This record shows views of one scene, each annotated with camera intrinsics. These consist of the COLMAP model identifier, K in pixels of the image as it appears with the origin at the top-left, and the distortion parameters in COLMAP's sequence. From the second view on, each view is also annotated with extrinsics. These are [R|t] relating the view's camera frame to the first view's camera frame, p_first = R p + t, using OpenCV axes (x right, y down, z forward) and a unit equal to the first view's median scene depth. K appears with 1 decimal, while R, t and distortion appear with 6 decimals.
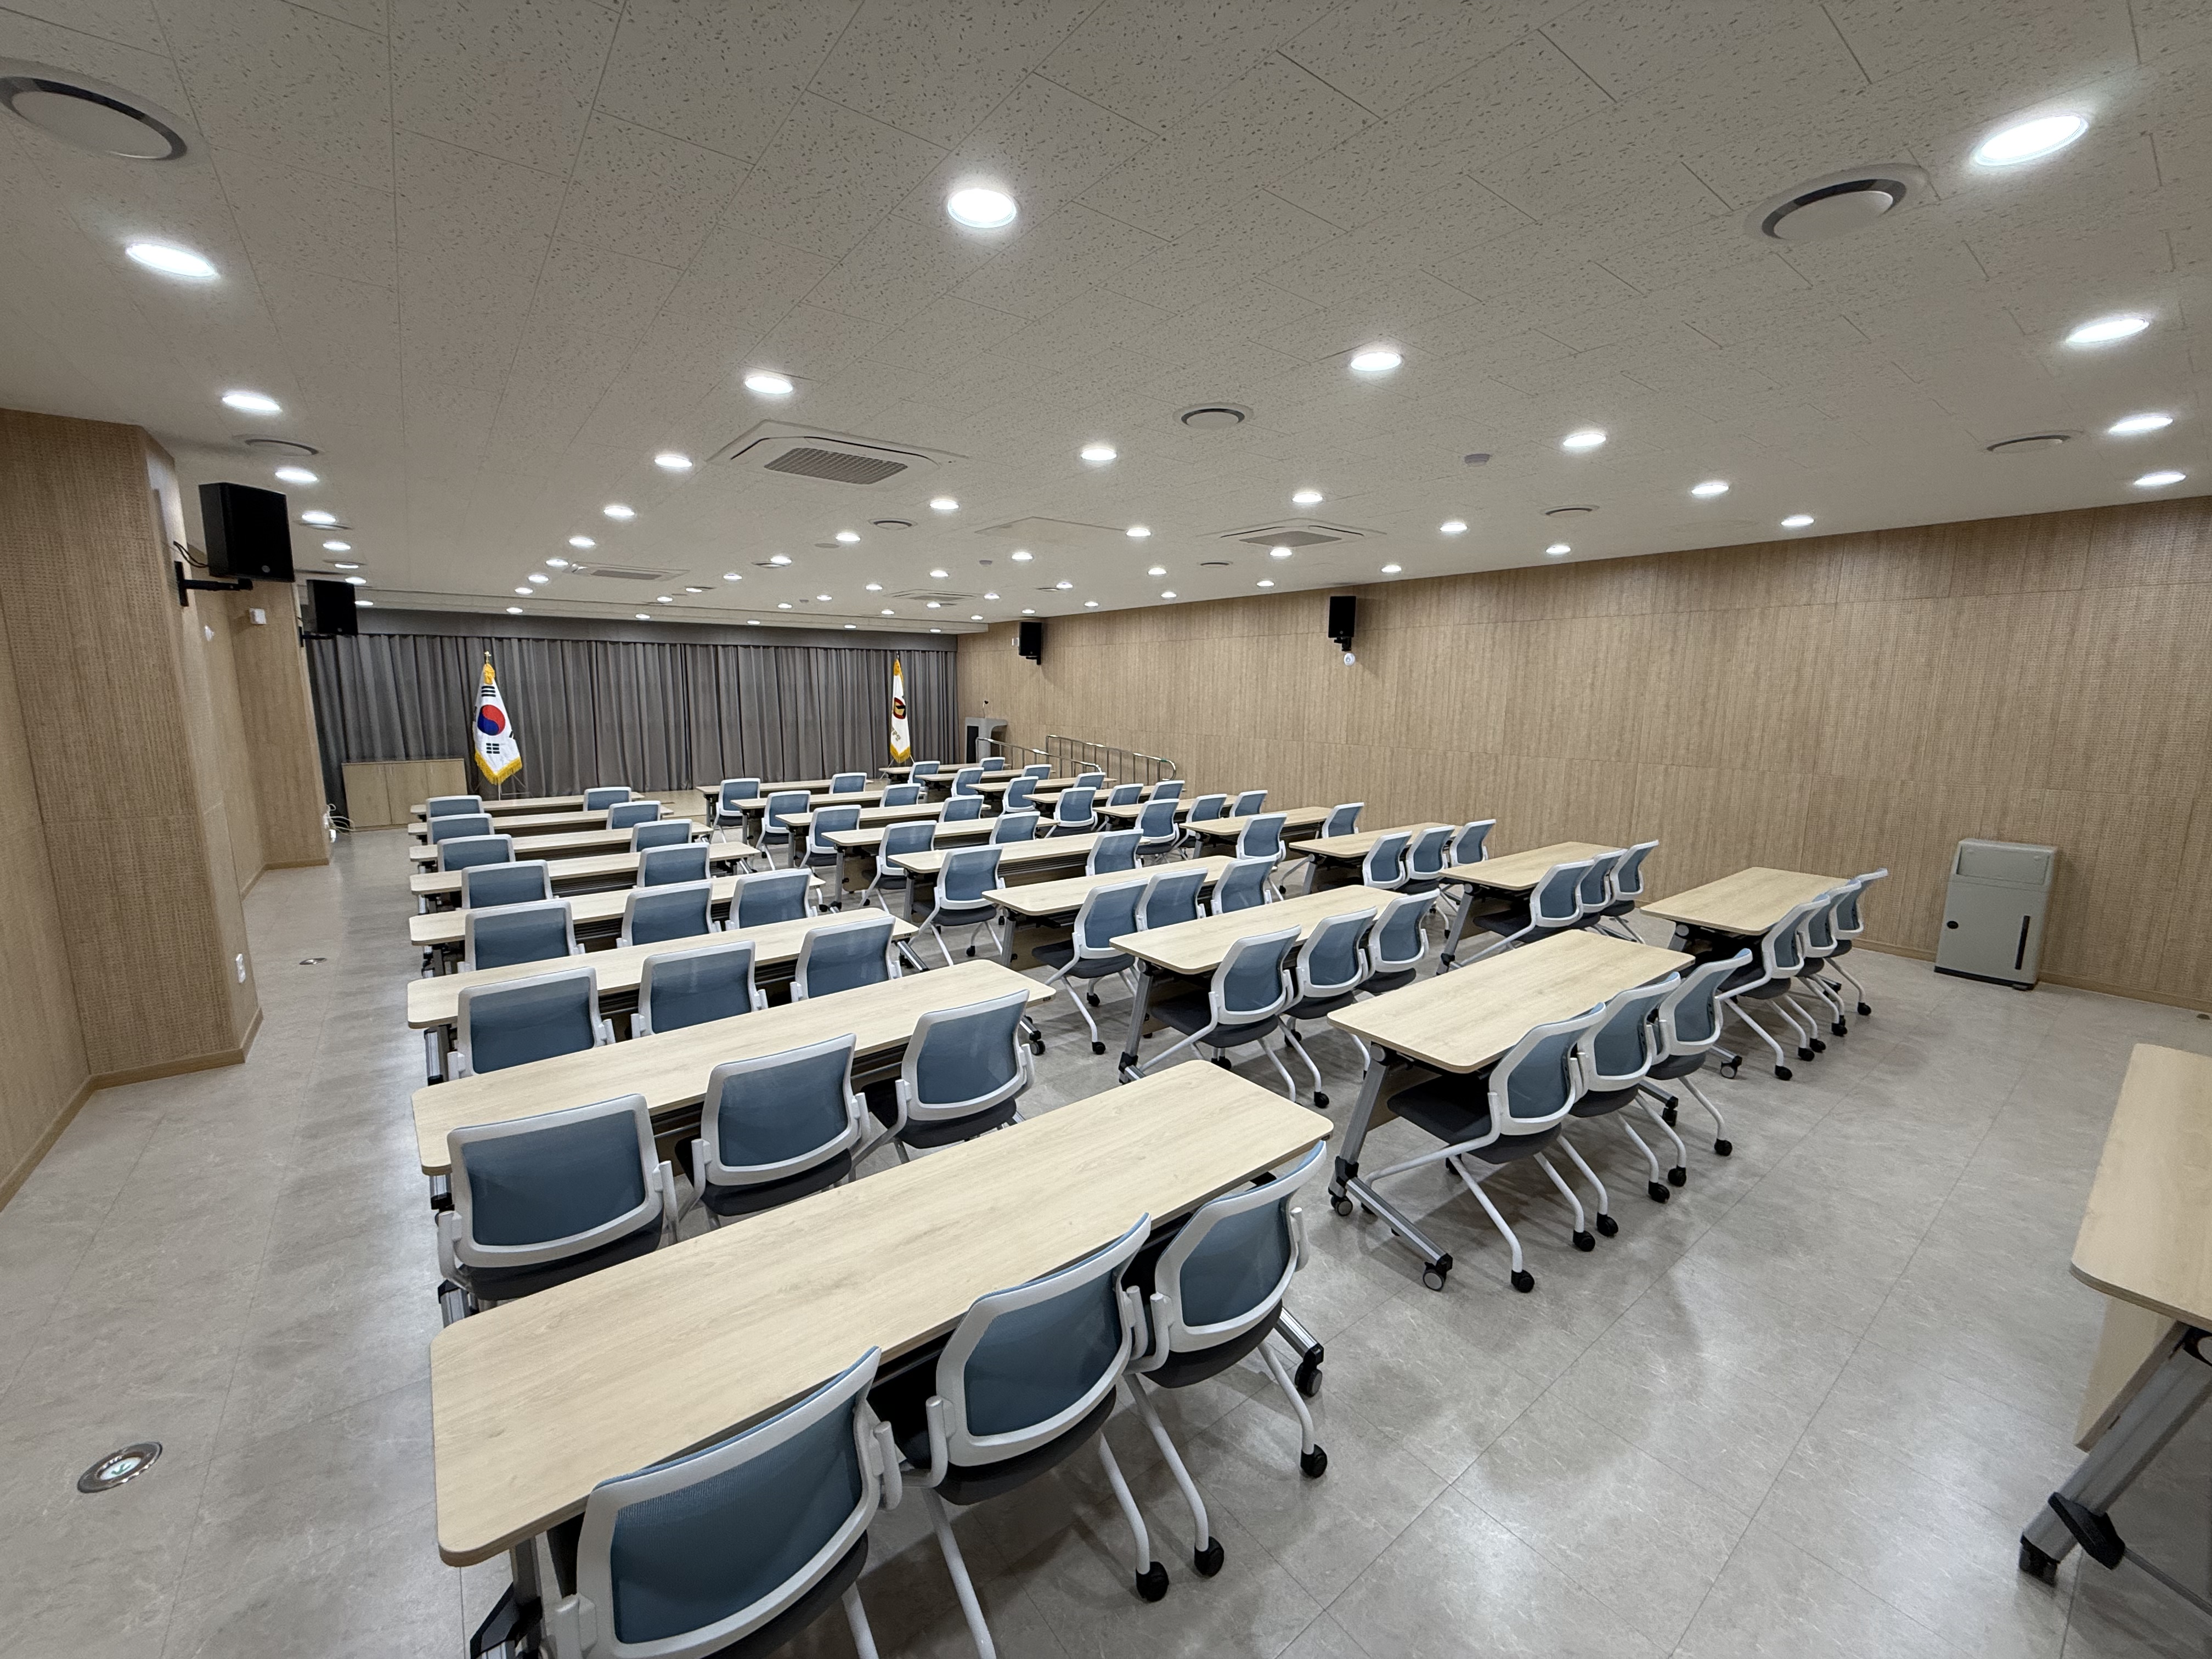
lens RADIAL K [[882.8, 0, 1102.3], [0, 882.8, 832.3], [0, 0, 1]] dist [-0.000979, 0.000244]
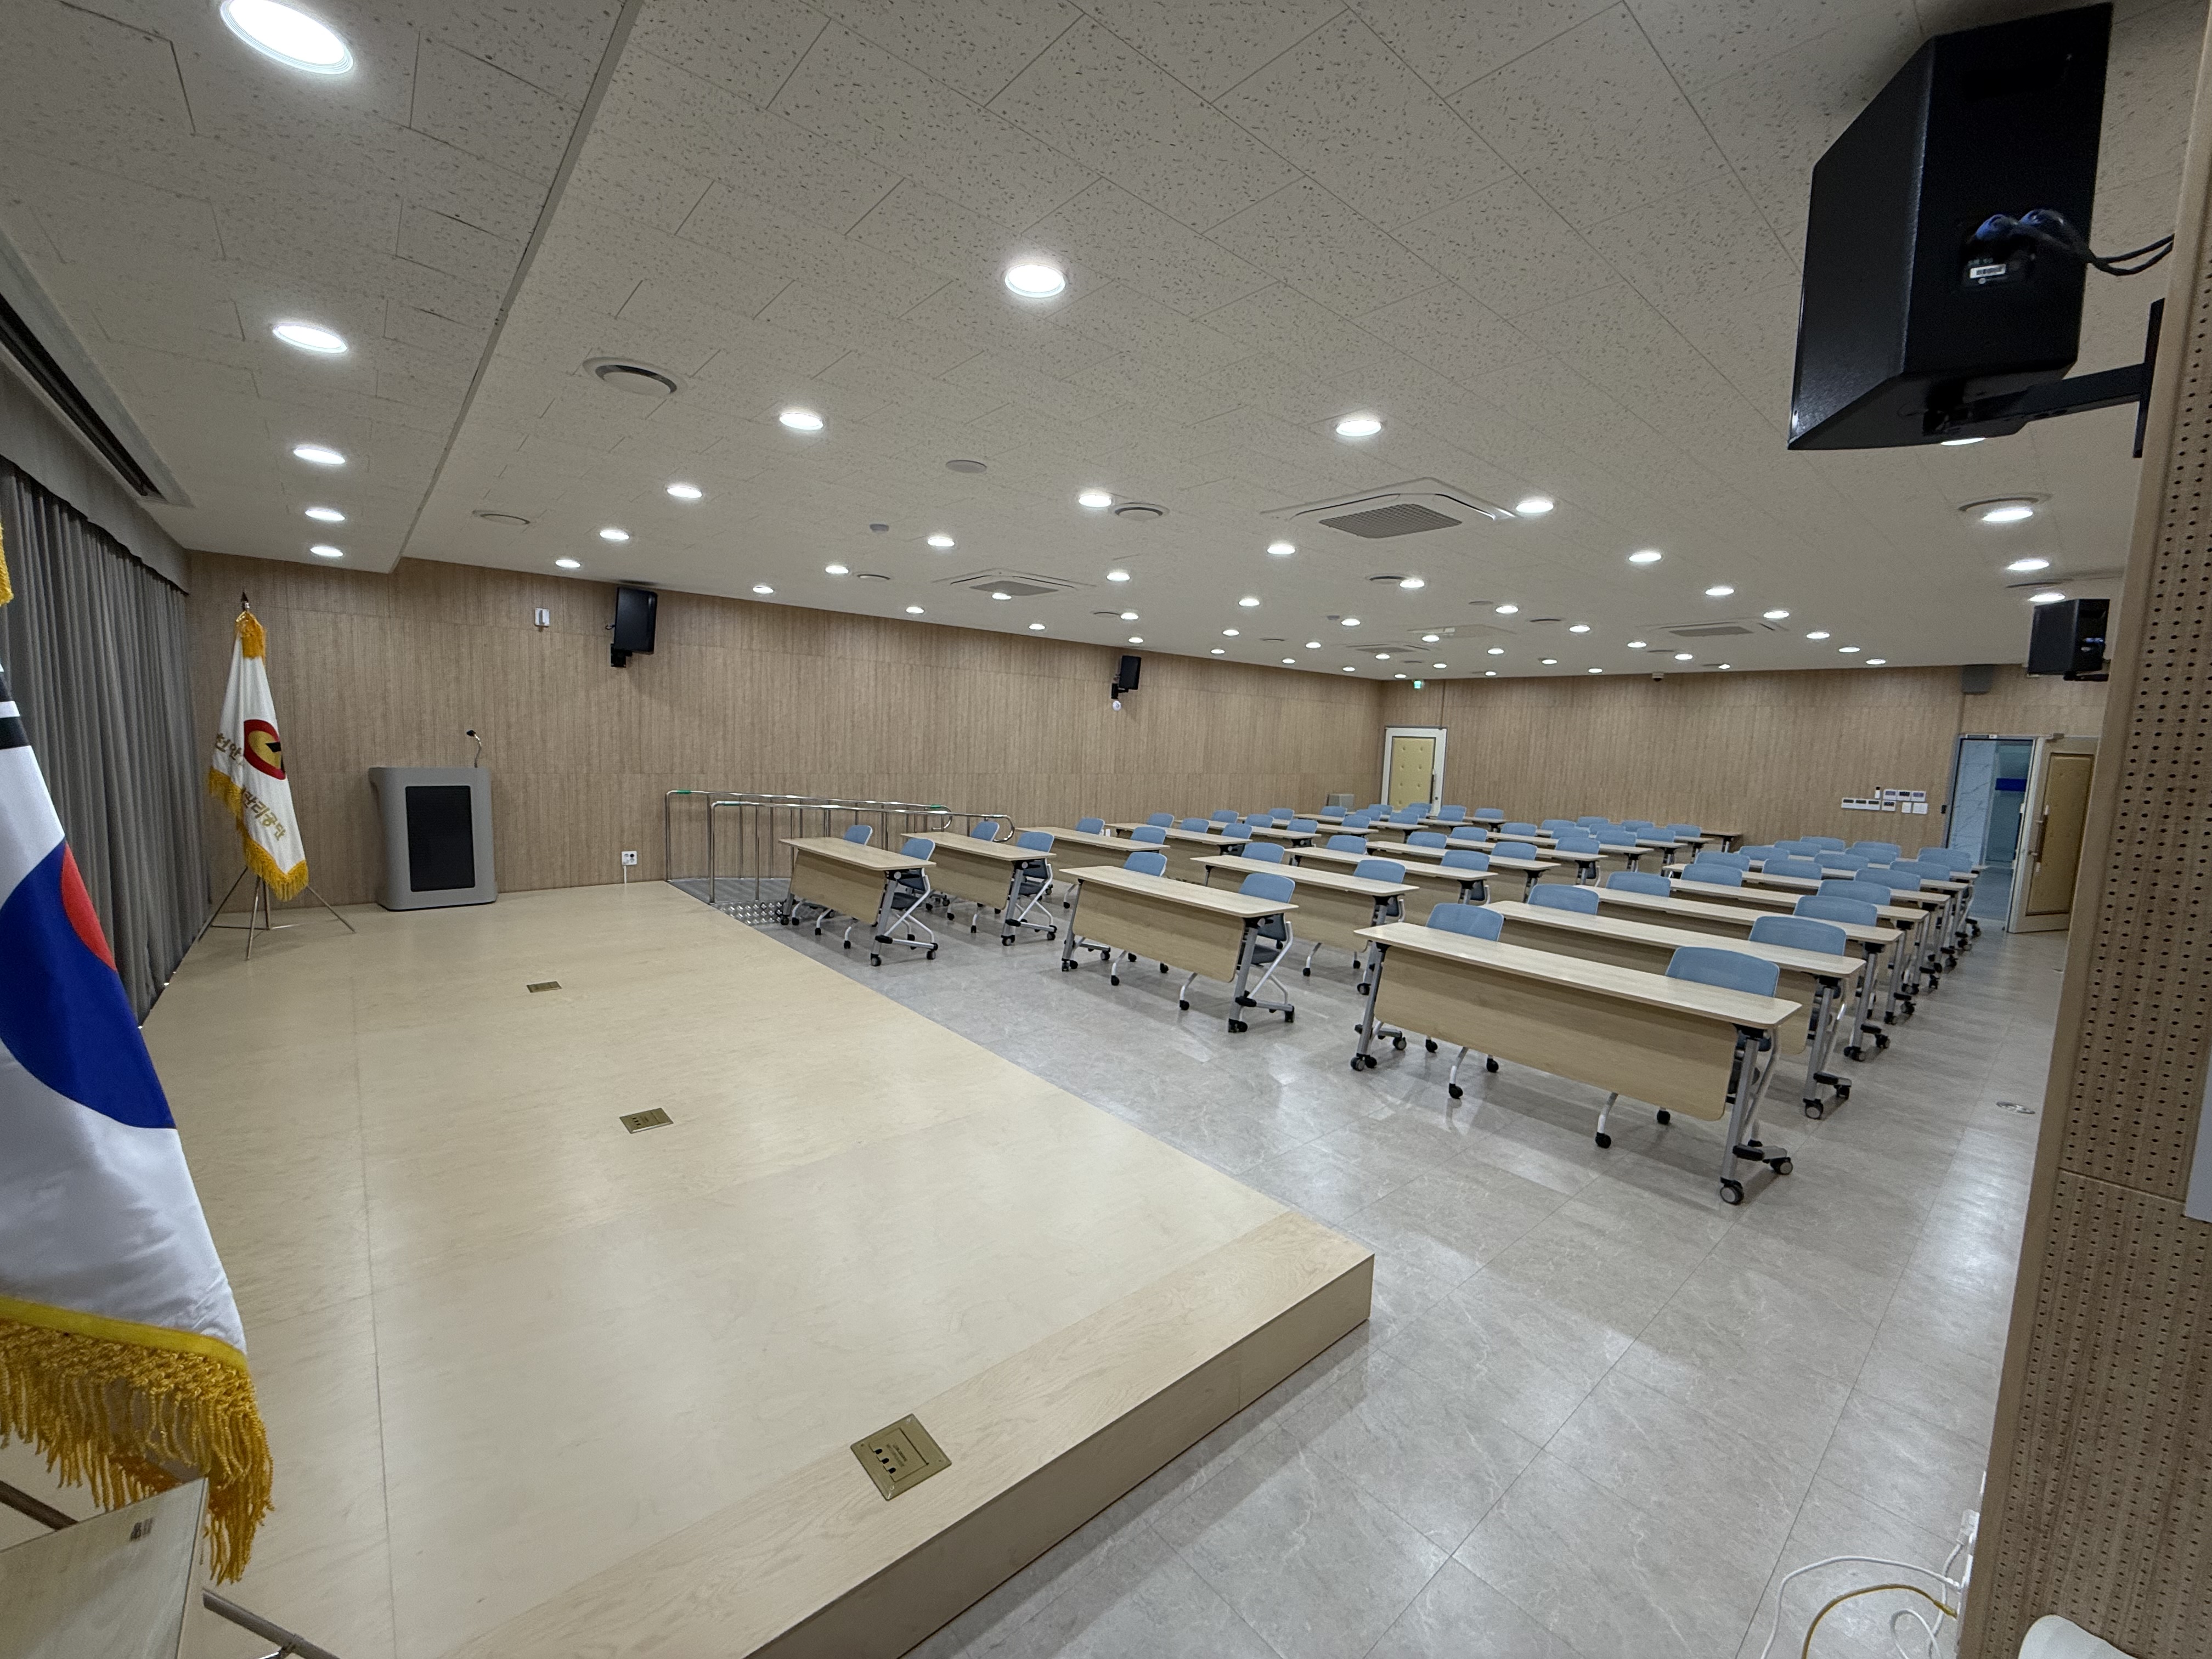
lens RADIAL K [[882.8, 0, 1104.1], [0, 882.8, 830.6], [0, 0, 1]] dist [-0.000979, 0.000244]
pose [[-0.056048, -0.106833, 0.992696, -0.893439], [0.130247, 0.984980, 0.113356, -0.150980], [-0.989896, 0.135649, -0.041292, 0.994273]]
